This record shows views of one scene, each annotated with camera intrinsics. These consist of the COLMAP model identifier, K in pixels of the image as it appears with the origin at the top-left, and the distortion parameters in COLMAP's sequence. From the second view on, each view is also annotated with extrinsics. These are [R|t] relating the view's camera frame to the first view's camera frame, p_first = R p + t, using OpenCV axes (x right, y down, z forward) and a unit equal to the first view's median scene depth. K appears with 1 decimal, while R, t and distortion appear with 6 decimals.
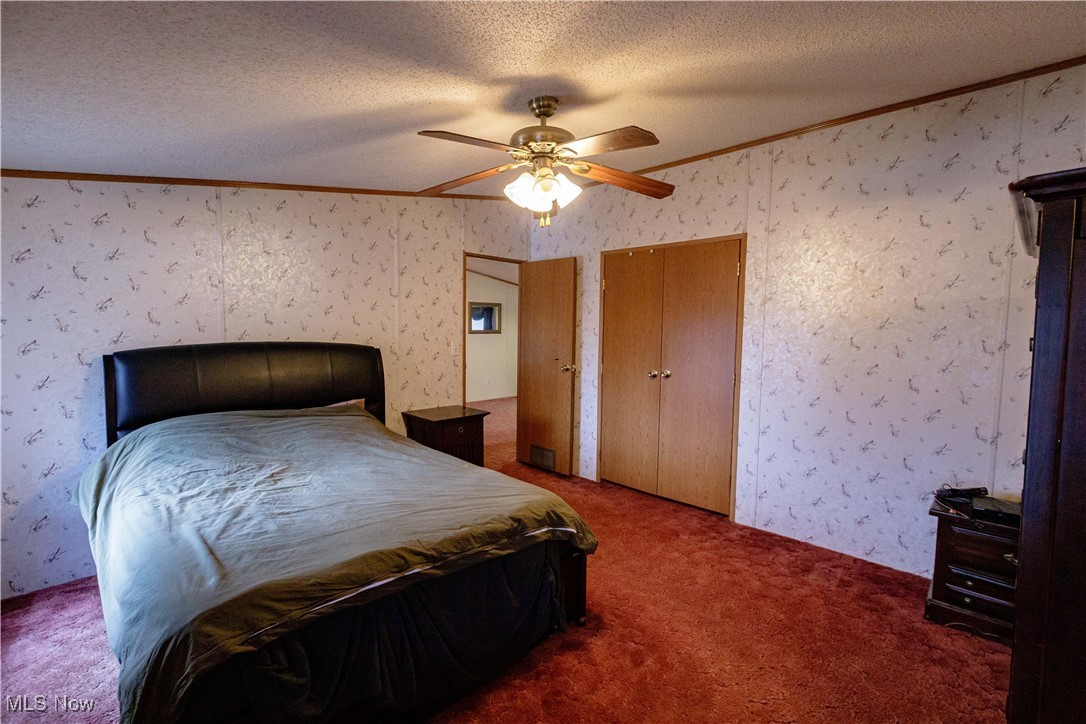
lens RADIAL K [[494.2, 0, 549.4], [0, 494.2, 360.3], [0, 0, 1]] dist [0.000935, 0.000134]
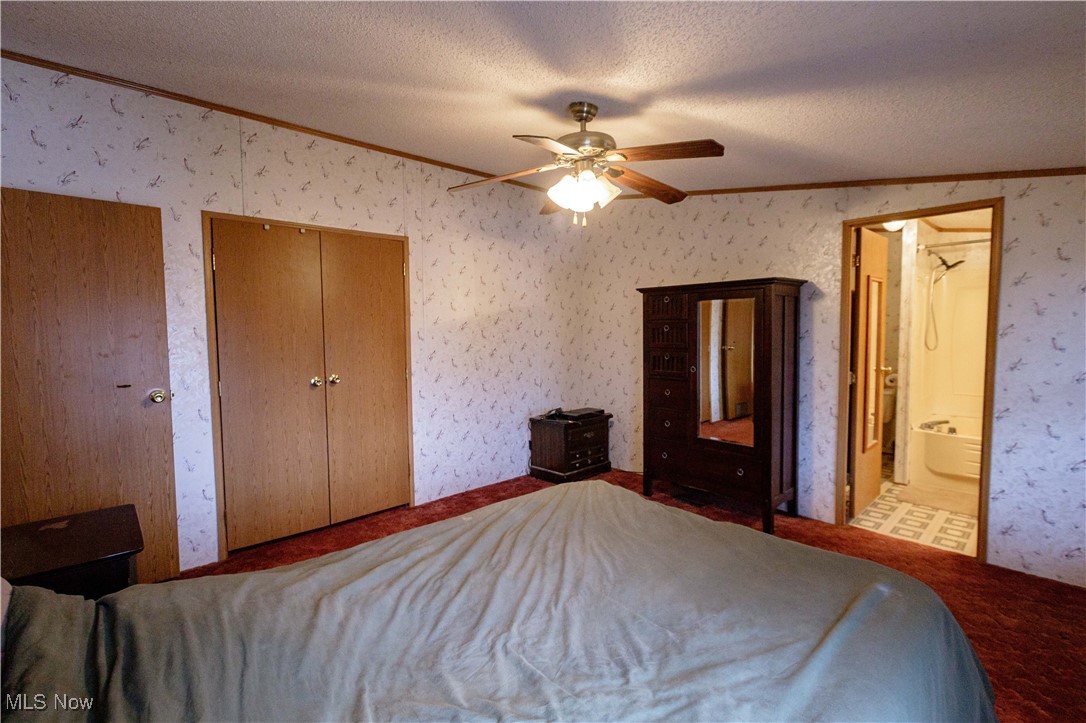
lens RADIAL K [[494.2, 0, 549.8], [0, 494.2, 359.0], [0, 0, 1]] dist [0.000935, 0.000134]
pose [[0.030300, -0.072579, 0.996902, -0.634863], [0.078813, 0.994429, 0.070003, -0.039977], [-0.996429, 0.076448, 0.035851, 0.621032]]
